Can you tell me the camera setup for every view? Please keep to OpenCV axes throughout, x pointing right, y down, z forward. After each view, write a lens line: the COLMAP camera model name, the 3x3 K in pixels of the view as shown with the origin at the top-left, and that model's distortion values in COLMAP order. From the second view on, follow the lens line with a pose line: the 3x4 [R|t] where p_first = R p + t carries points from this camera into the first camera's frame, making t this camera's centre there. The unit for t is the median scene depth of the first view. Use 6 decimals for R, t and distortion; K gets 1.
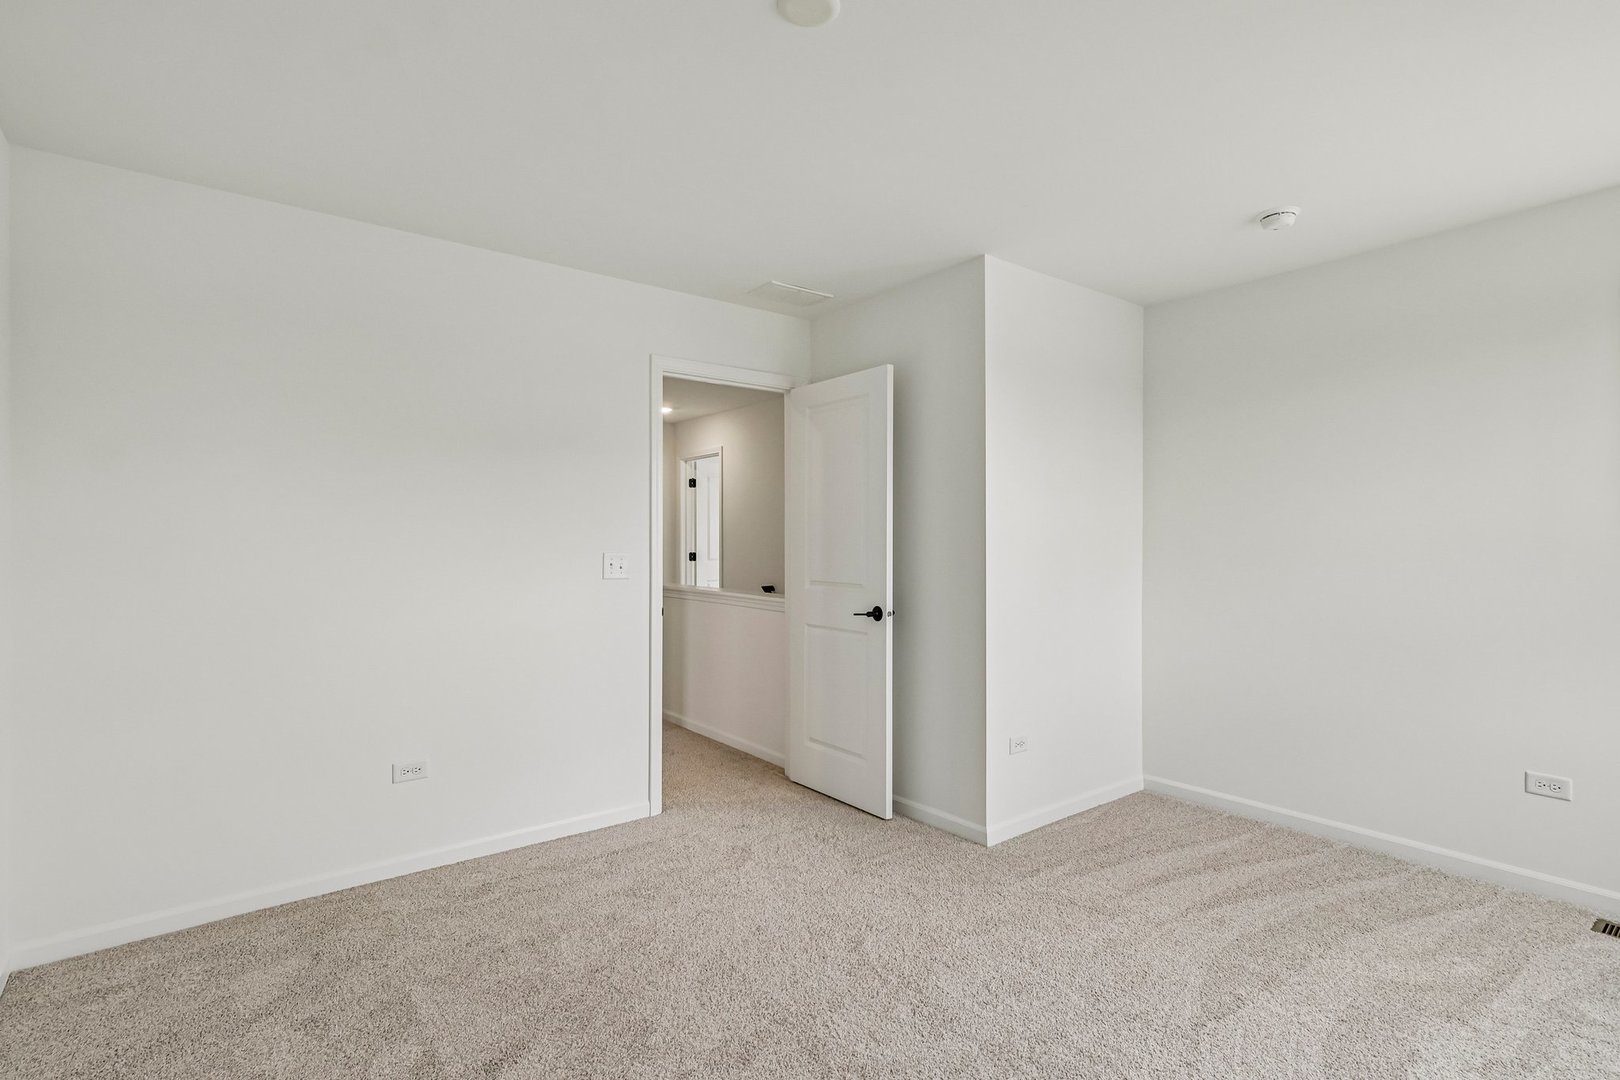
lens RADIAL K [[775.1, 0, 810.0], [0, 775.1, 540.0], [0, 0, 1]] dist [-0.000626, -0.000083]
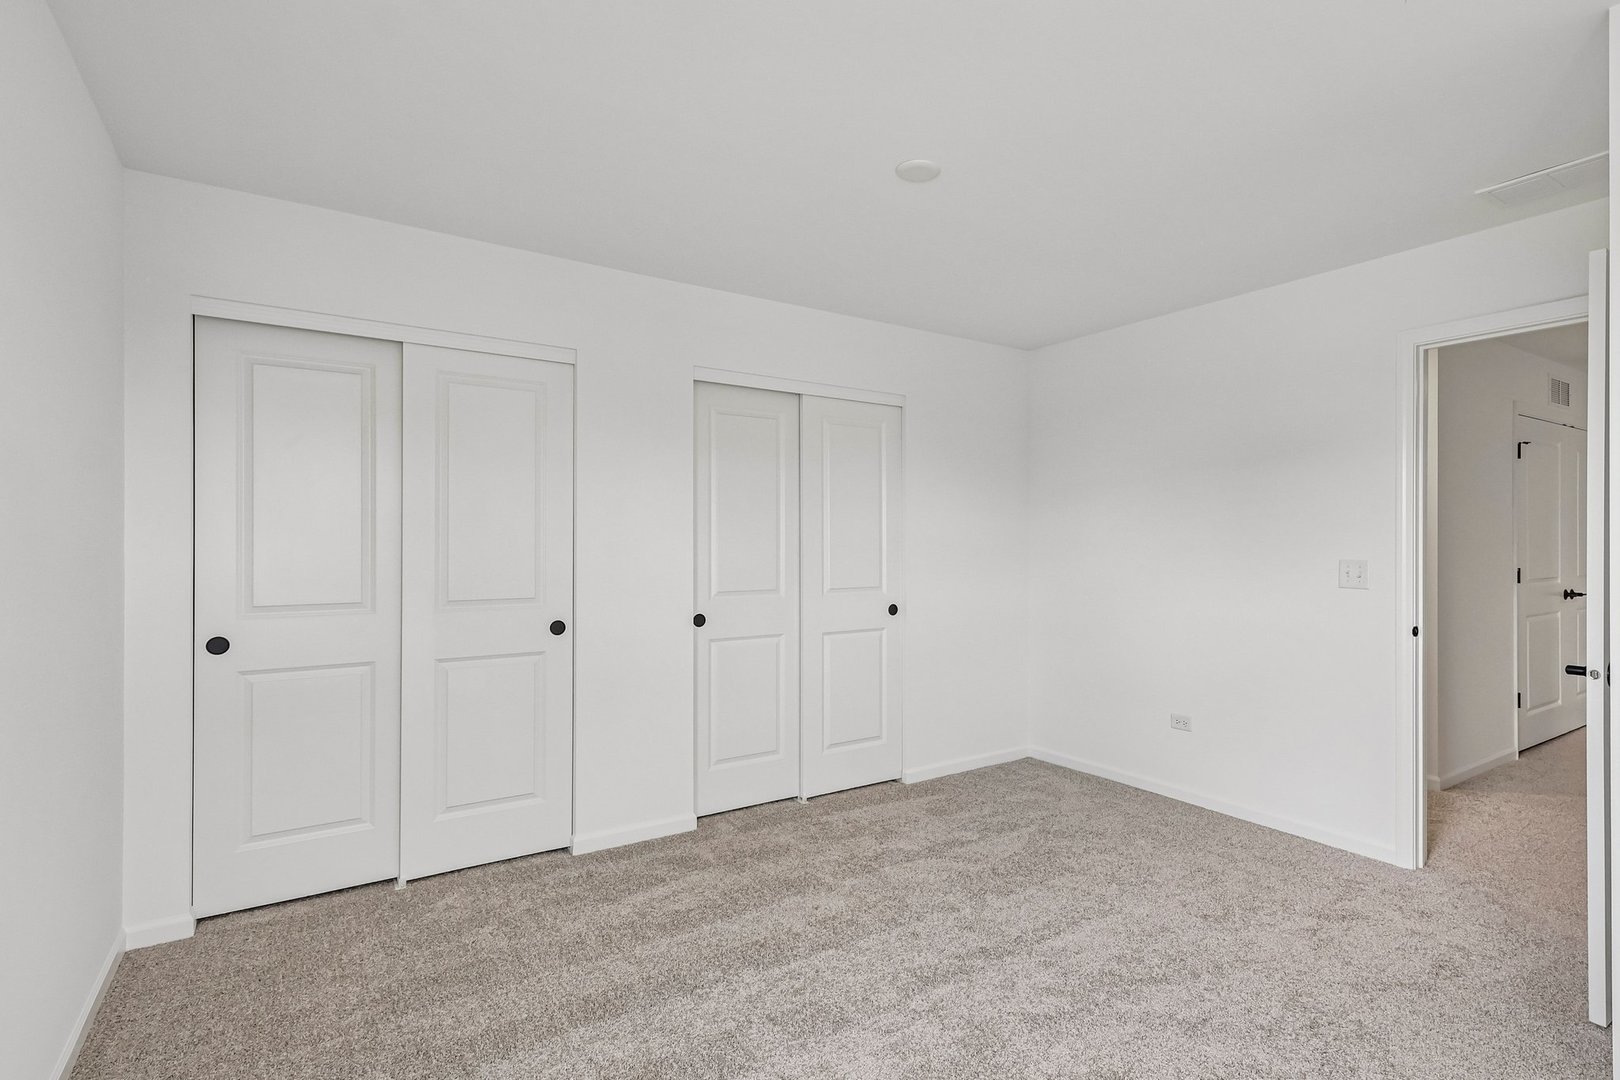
lens RADIAL K [[775.1, 0, 810.0], [0, 775.1, 540.0], [0, 0, 1]] dist [-0.000626, -0.000083]
pose [[-0.084983, 0.012698, -0.996301, 0.744284], [0.021670, 0.999706, 0.010893, -0.025024], [0.996147, -0.020664, -0.085234, 0.470713]]
